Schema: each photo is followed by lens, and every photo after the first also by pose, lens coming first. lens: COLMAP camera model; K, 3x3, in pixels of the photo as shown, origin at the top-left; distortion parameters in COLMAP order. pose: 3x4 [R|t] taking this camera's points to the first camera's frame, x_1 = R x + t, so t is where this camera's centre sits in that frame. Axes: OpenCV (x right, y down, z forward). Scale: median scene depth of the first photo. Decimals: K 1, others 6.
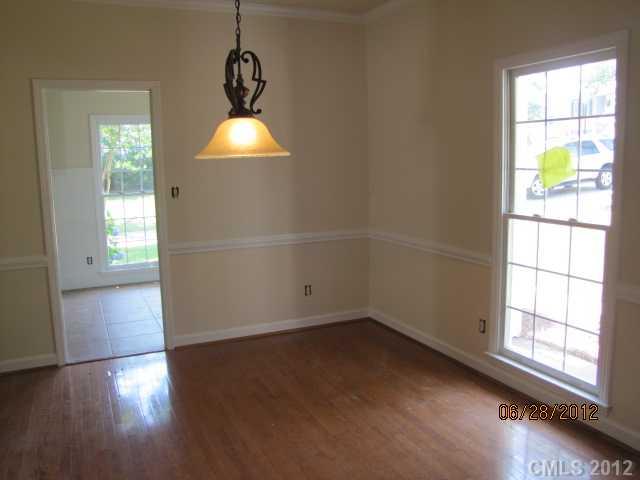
lens RADIAL K [[549.4, 0, 321.0], [0, 549.4, 239.8], [0, 0, 1]] dist [-0.094810, 0.032913]
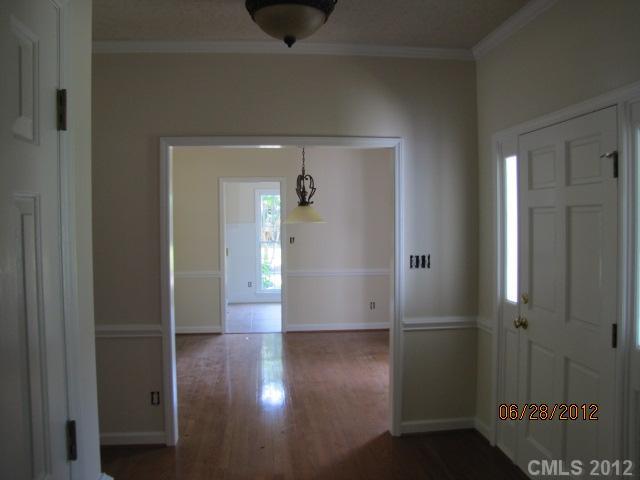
lens RADIAL K [[549.4, 0, 319.4], [0, 549.4, 238.3], [0, 0, 1]] dist [-0.094810, 0.032913]
pose [[0.953942, 0.025146, -0.298936, 0.338416], [-0.057133, 0.993471, -0.098747, 0.075163], [0.294501, 0.111278, 0.949150, -0.631058]]
